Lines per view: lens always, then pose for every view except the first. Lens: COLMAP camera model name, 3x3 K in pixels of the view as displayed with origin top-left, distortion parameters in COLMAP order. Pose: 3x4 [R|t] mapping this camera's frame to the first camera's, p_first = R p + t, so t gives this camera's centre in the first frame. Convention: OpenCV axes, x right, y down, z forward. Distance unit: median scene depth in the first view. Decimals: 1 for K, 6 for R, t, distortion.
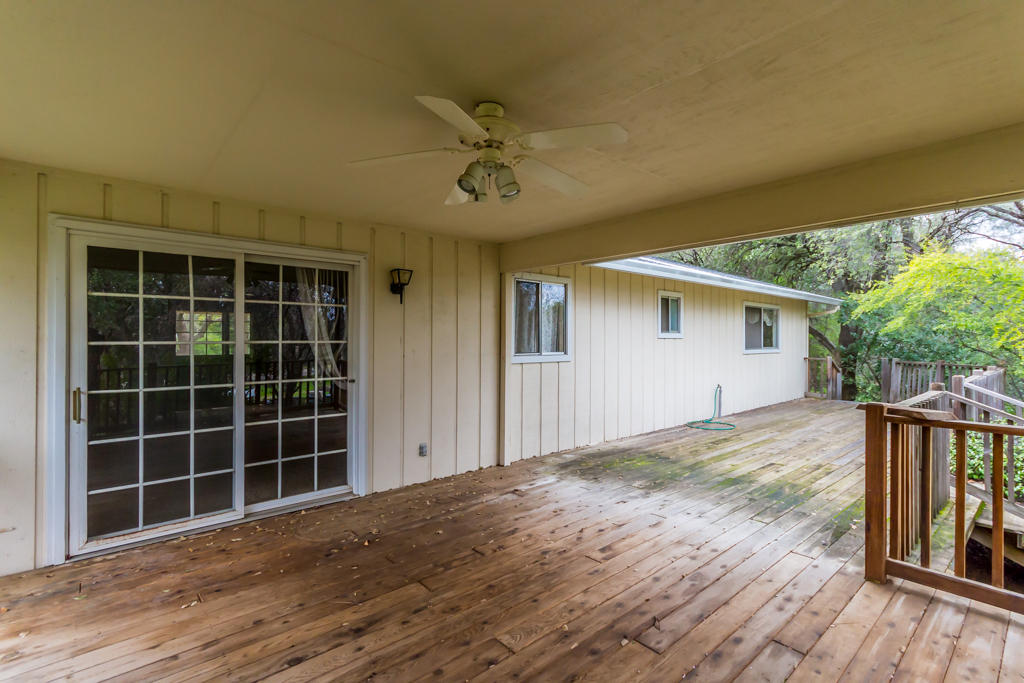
lens RADIAL K [[477.2, 0, 511.7], [0, 477.2, 335.8], [0, 0, 1]] dist [-0.001253, -0.000452]
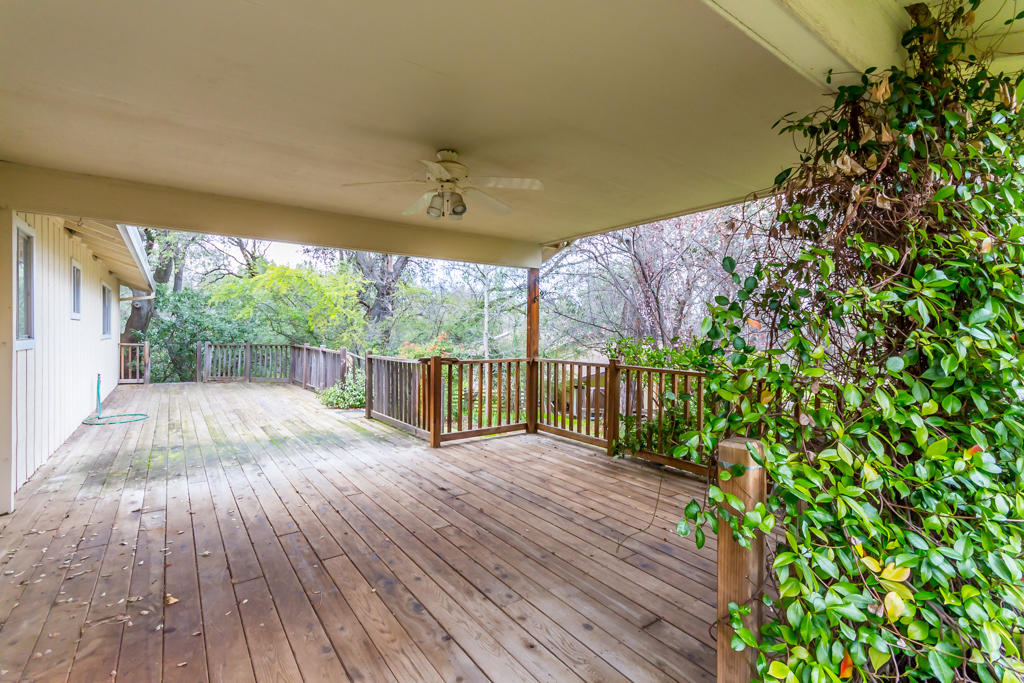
lens RADIAL K [[477.2, 0, 511.7], [0, 477.2, 335.8], [0, 0, 1]] dist [-0.001253, -0.000452]
pose [[0.084774, -0.007382, 0.996373, -0.944437], [-0.016892, 0.999818, 0.008845, 0.026833], [-0.996257, -0.017581, 0.084634, 0.436137]]
